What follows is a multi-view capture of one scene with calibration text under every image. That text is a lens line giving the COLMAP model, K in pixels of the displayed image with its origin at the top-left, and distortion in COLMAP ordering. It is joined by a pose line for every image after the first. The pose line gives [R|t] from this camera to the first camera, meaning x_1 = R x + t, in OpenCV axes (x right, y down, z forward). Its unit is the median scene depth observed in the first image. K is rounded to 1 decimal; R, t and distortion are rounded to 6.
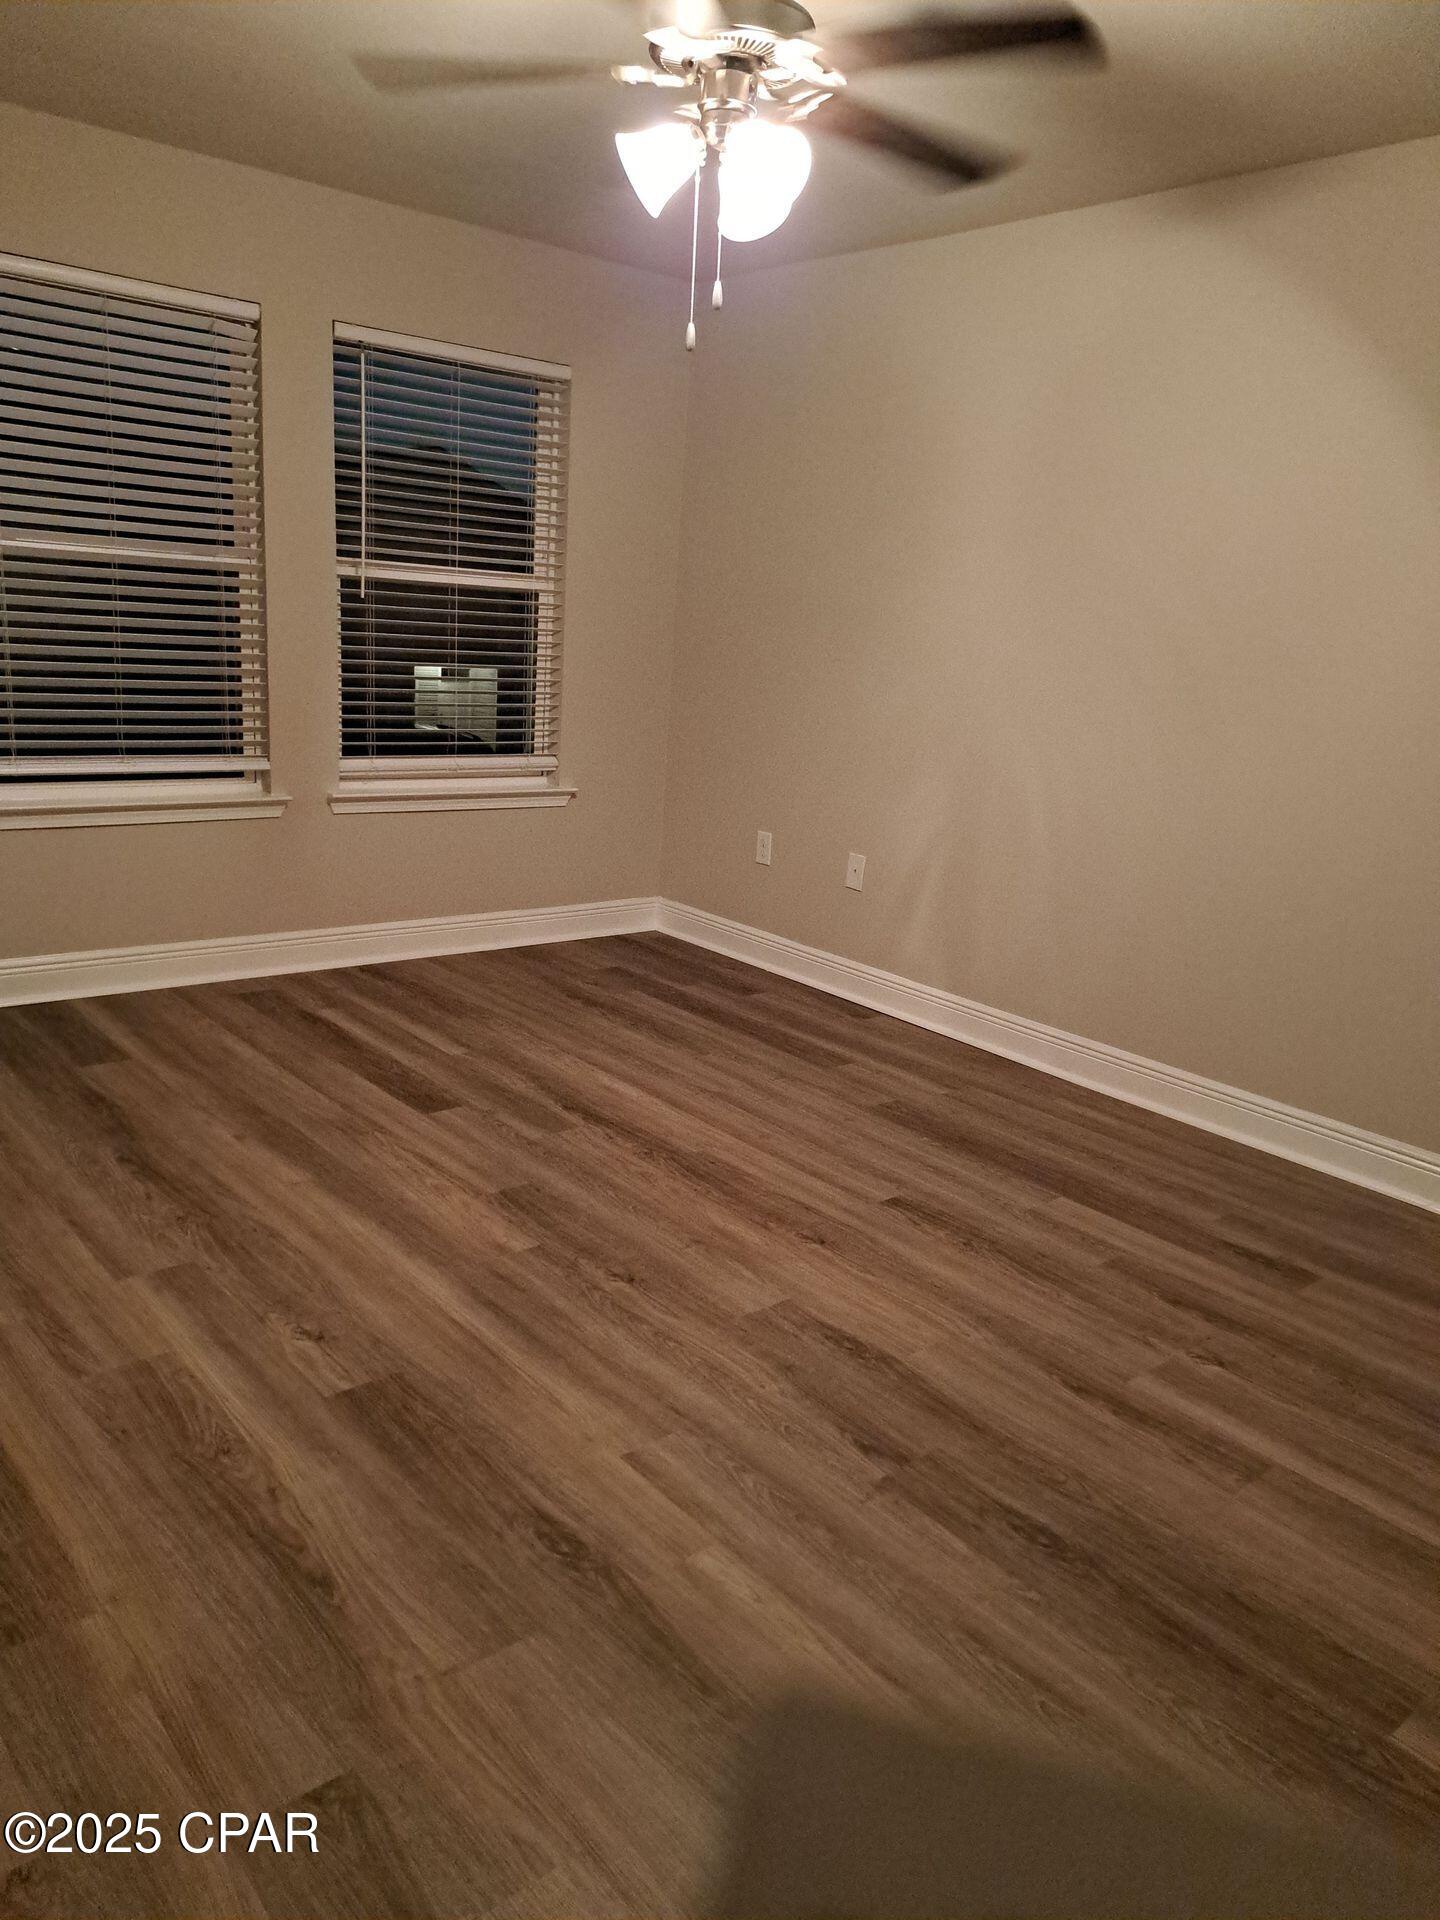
lens RADIAL K [[1380.3, 0, 720.0], [0, 1380.3, 960.0], [0, 0, 1]] dist [0.081833, -0.087417]
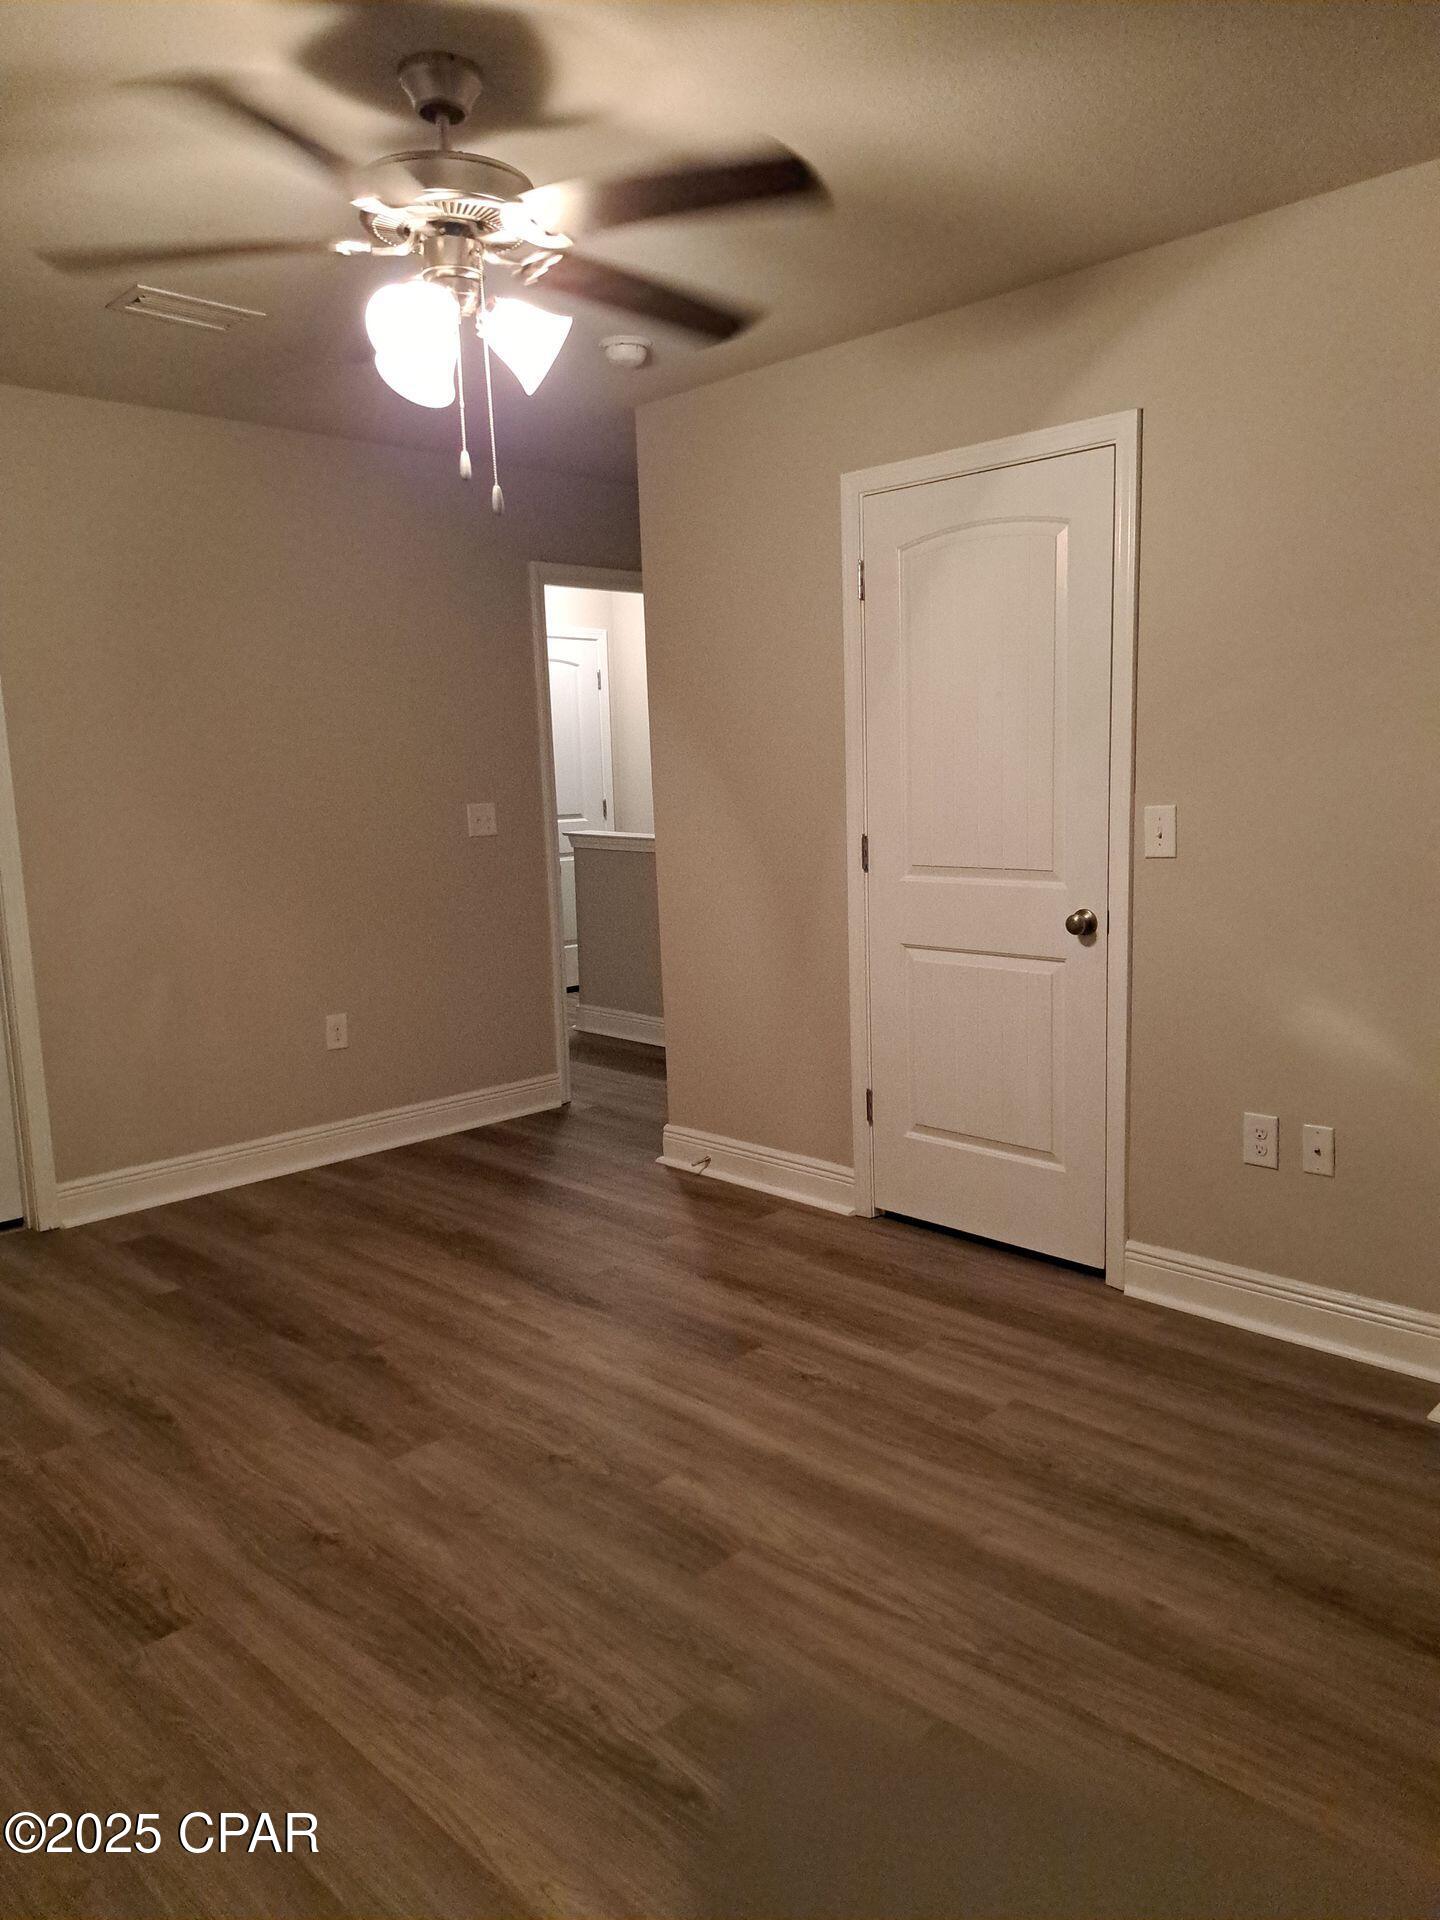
lens RADIAL K [[1380.3, 0, 720.0], [0, 1380.3, 960.0], [0, 0, 1]] dist [0.081833, -0.087417]
pose [[-0.996497, -0.029706, -0.078181, -0.090843], [-0.057152, 0.924346, 0.377250, -0.449356], [0.061060, 0.380396, -0.922806, 1.694532]]
